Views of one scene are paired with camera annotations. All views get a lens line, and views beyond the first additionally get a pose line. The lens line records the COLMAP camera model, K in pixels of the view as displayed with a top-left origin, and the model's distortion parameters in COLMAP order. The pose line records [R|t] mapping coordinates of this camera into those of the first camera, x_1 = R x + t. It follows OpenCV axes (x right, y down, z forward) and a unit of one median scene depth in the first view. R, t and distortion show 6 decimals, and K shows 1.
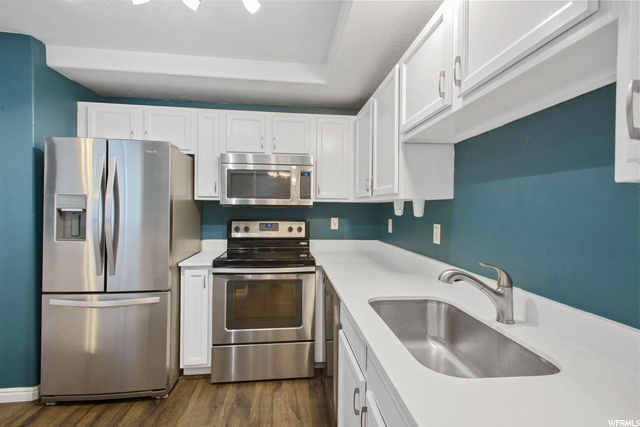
lens RADIAL K [[305.1, 0, 321.8], [0, 305.1, 210.0], [0, 0, 1]] dist [0.009896, -0.002565]
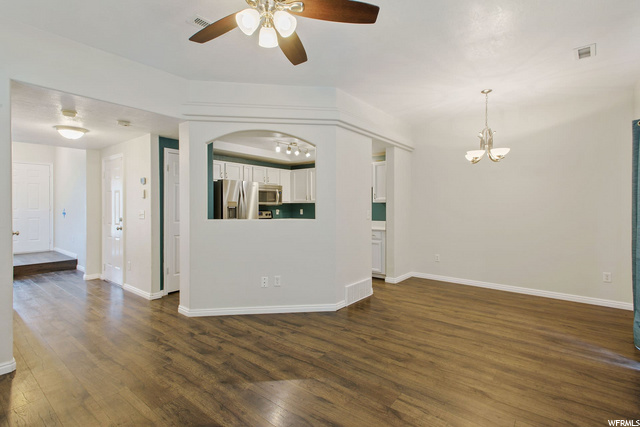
lens RADIAL K [[305.1, 0, 318.4], [0, 305.1, 210.3], [0, 0, 1]] dist [0.009896, -0.002565]
pose [[0.701814, -0.019102, 0.712104, -1.690757], [0.009996, 0.999806, 0.016967, -0.007031], [-0.712290, -0.004789, 0.701869, -1.064652]]
